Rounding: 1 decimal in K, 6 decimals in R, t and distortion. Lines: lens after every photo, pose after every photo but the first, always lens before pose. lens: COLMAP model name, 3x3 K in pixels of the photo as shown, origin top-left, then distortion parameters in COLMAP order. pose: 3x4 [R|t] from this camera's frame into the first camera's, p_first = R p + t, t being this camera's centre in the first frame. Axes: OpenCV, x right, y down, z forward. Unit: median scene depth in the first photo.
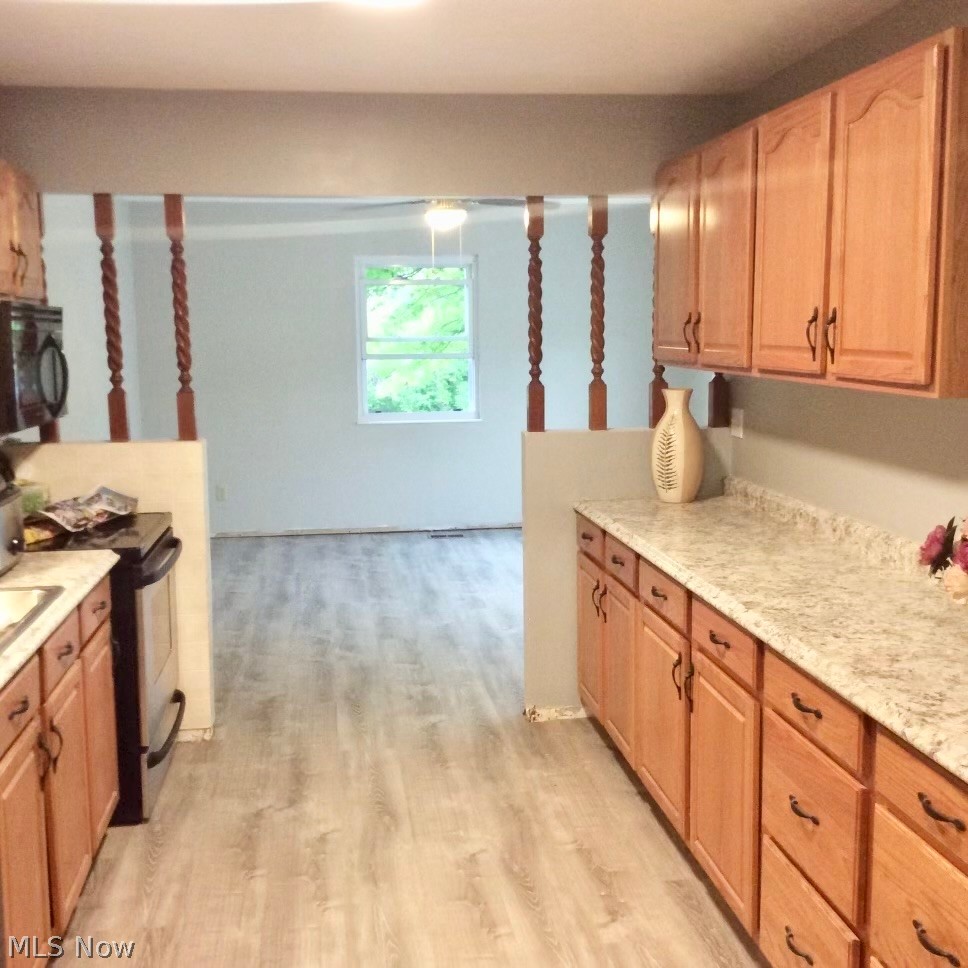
lens RADIAL K [[1170.7, 0, 483.6], [0, 1170.7, 482.0], [0, 0, 1]] dist [-0.015570, 0.000000]
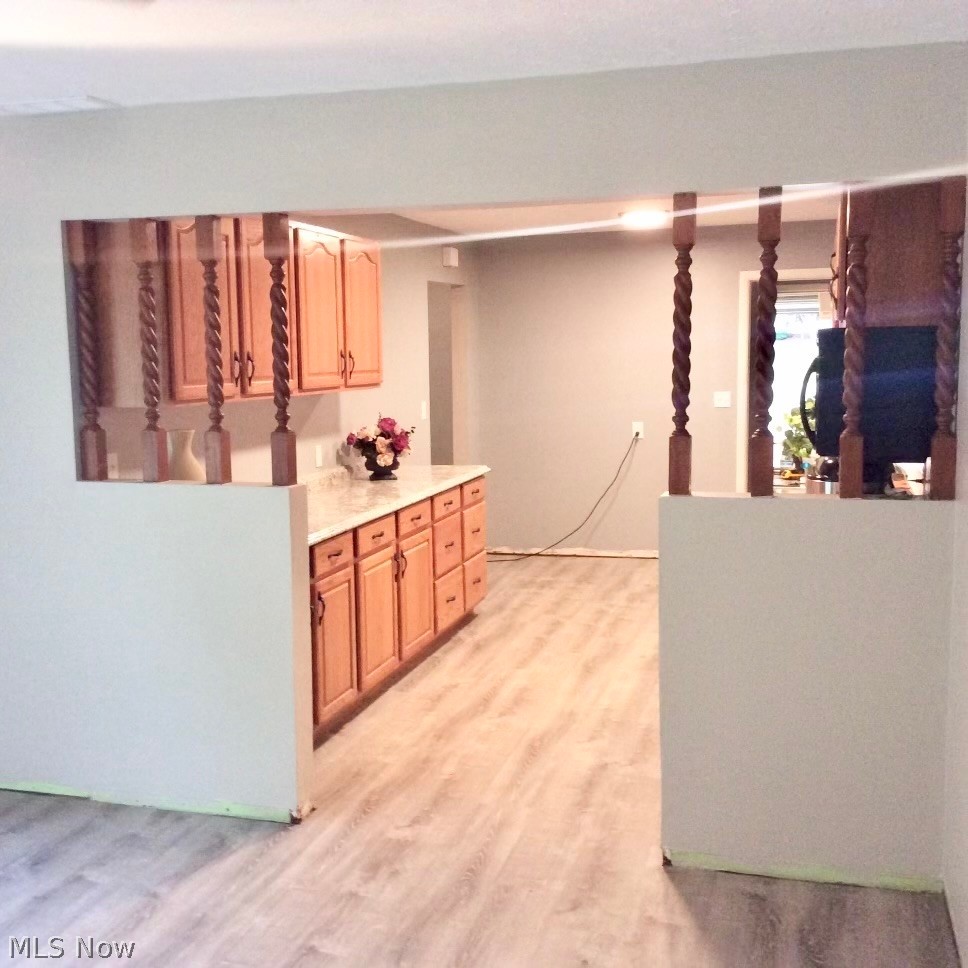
lens RADIAL K [[1170.7, 0, 483.4], [0, 1170.7, 486.1], [0, 0, 1]] dist [-0.015570, 0.000000]
pose [[-0.917784, -0.027180, 0.396149, -0.497735], [0.072351, 0.969507, 0.234139, -0.270661], [-0.390434, 0.243551, -0.887831, 1.973905]]
